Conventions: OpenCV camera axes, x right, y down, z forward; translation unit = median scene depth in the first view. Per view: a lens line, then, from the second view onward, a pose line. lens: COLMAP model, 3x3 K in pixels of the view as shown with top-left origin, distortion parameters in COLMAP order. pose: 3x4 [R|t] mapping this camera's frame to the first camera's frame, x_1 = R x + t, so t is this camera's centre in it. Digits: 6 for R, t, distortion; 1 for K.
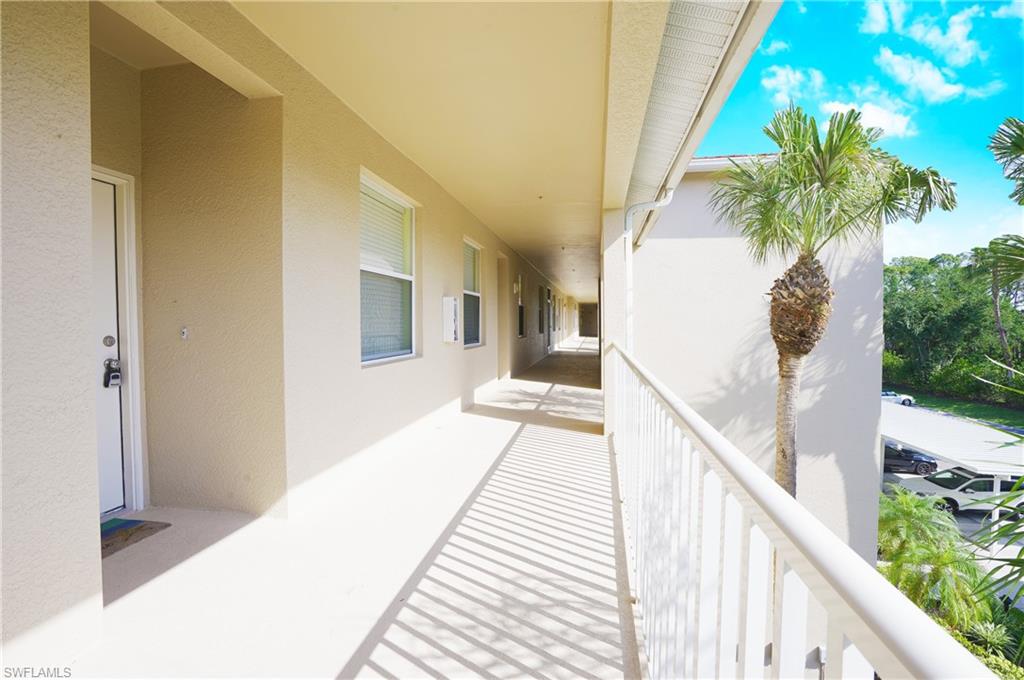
lens RADIAL K [[474.7, 0, 518.1], [0, 474.7, 335.0], [0, 0, 1]] dist [-0.067309, 0.026389]
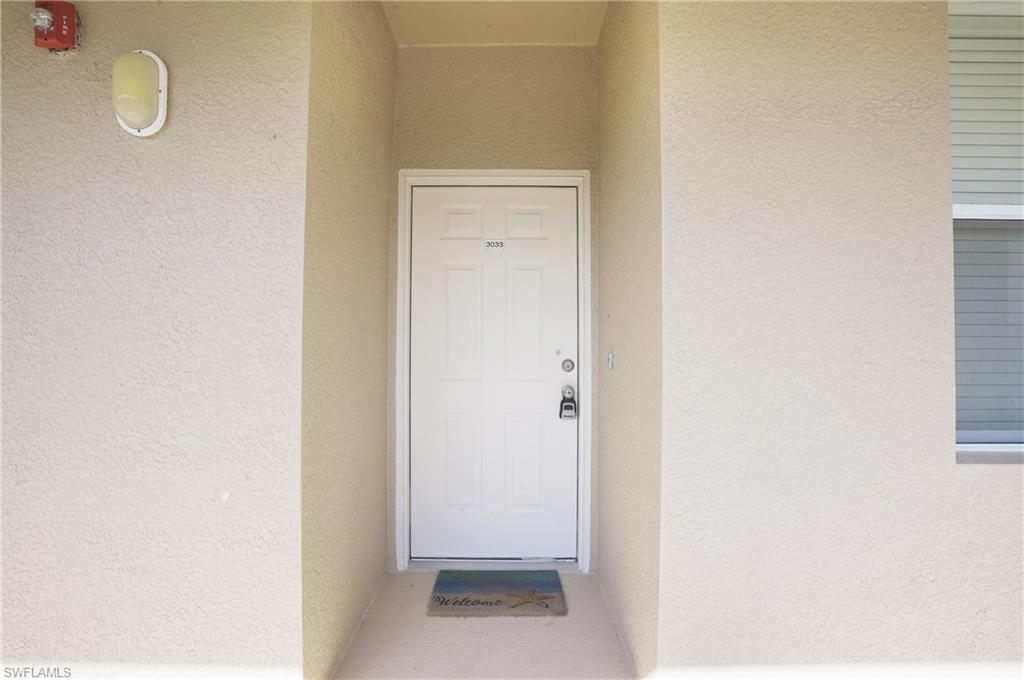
lens RADIAL K [[474.7, 0, 518.1], [0, 474.7, 335.0], [0, 0, 1]] dist [-0.067309, 0.026389]
pose [[0.173043, -0.015570, -0.984791, -0.017881], [-0.028689, 0.999371, -0.020841, -0.022950], [0.984496, 0.031859, 0.172488, 0.745026]]
